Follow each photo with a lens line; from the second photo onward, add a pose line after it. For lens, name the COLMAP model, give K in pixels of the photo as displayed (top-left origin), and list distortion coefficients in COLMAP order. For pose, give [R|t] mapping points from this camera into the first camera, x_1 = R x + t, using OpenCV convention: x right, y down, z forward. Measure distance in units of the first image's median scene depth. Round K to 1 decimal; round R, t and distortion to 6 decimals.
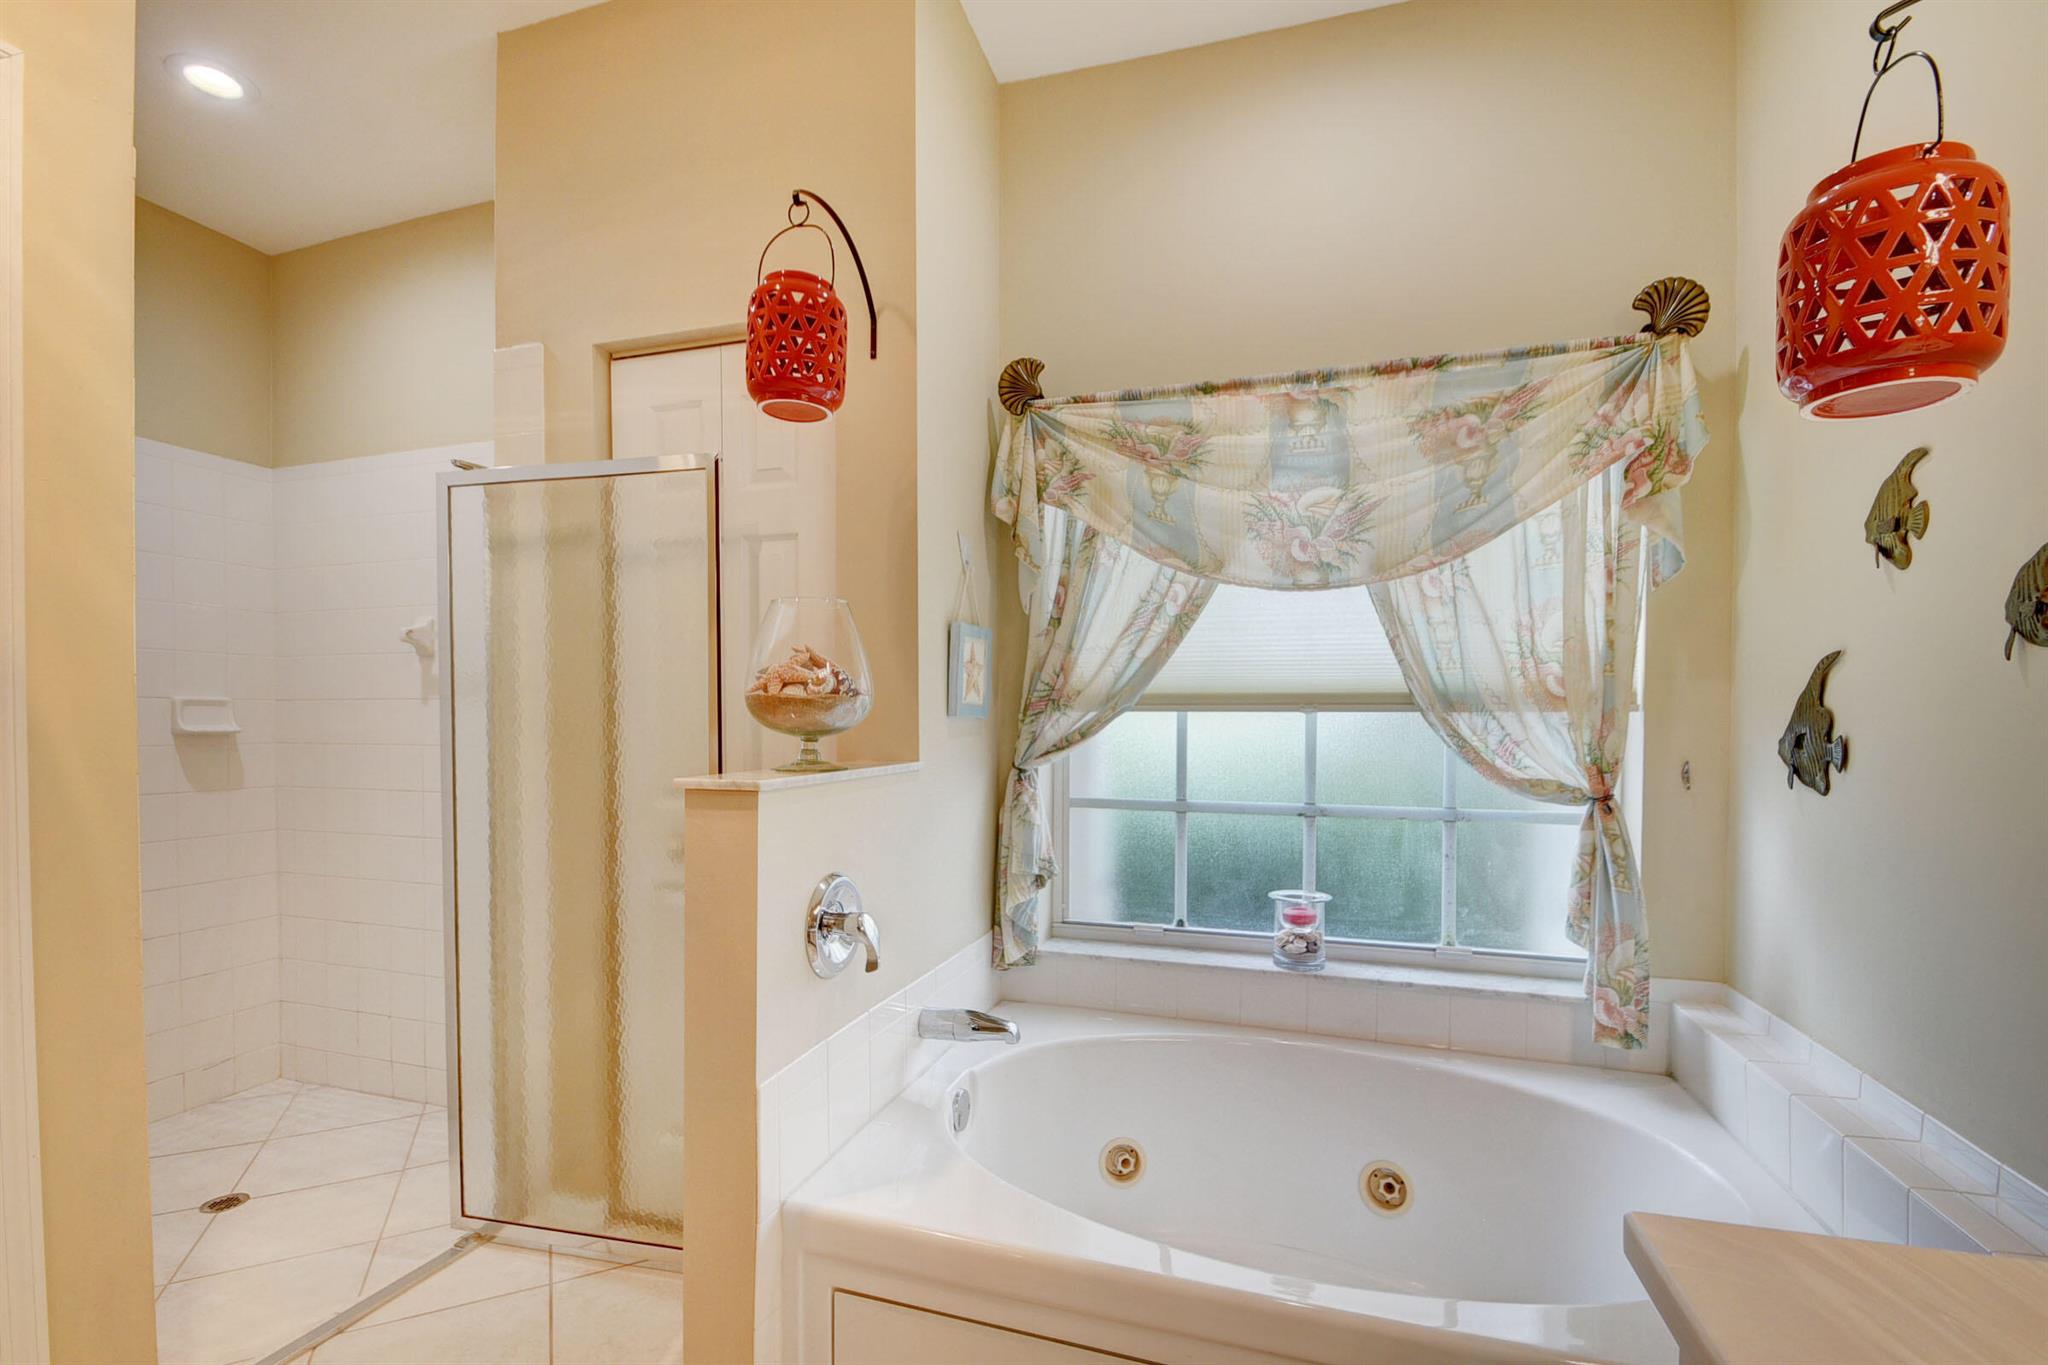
lens RADIAL K [[905.1, 0, 1001.6], [0, 905.1, 741.0], [0, 0, 1]] dist [0.004288, -0.014173]
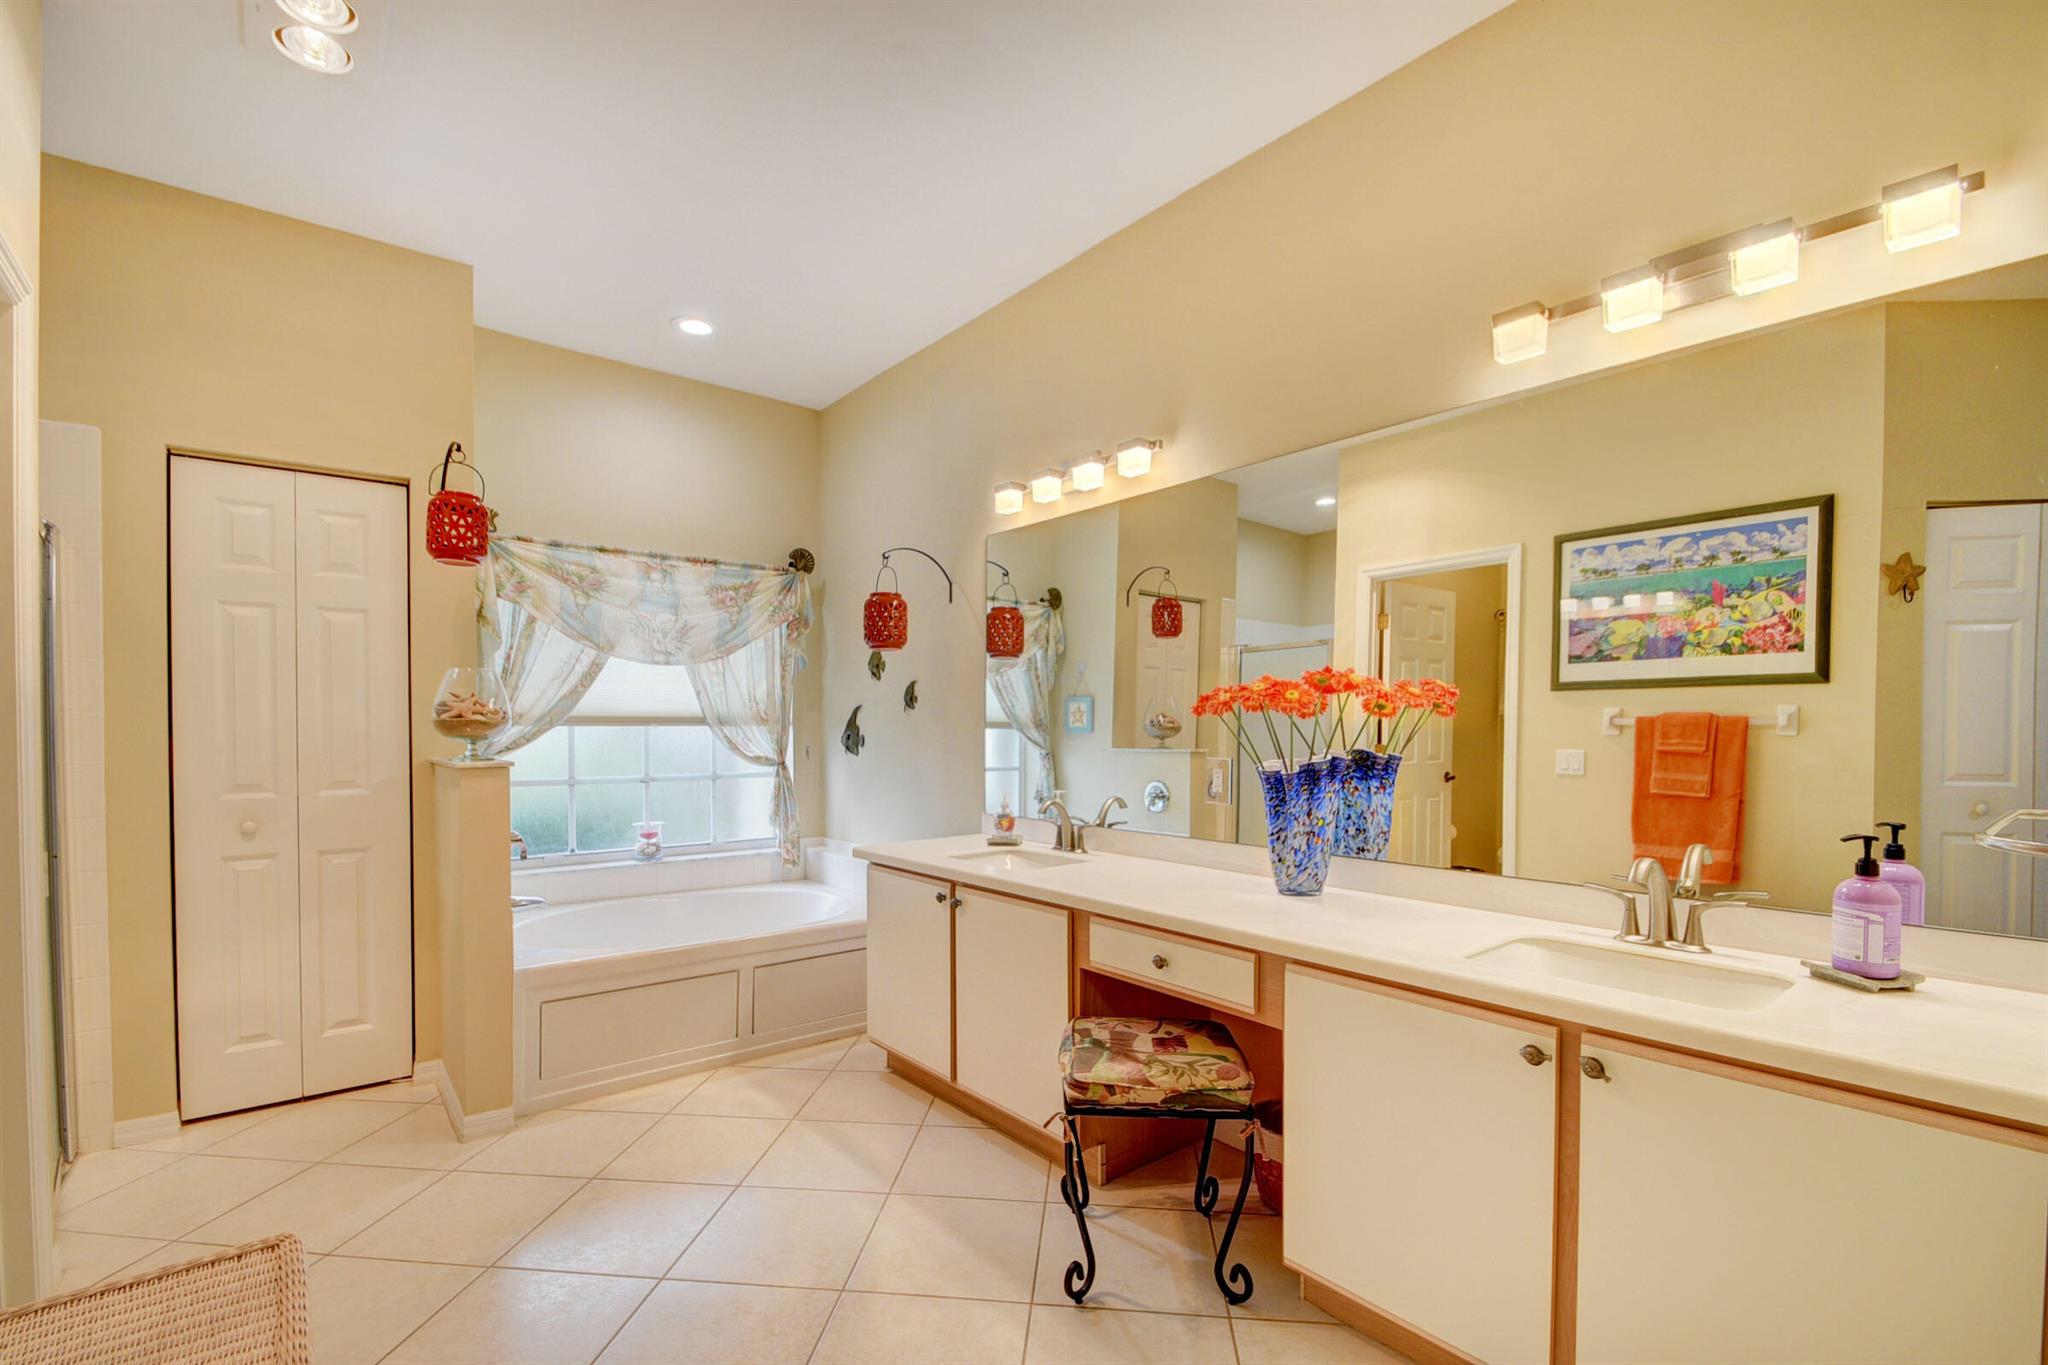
lens RADIAL K [[905.1, 0, 1001.6], [0, 905.1, 741.0], [0, 0, 1]] dist [0.004288, -0.014173]
pose [[0.555184, -0.016964, 0.831555, -0.911681], [0.024017, 0.999702, 0.004359, 0.009727], [-0.831381, 0.017551, 0.555426, -0.730067]]
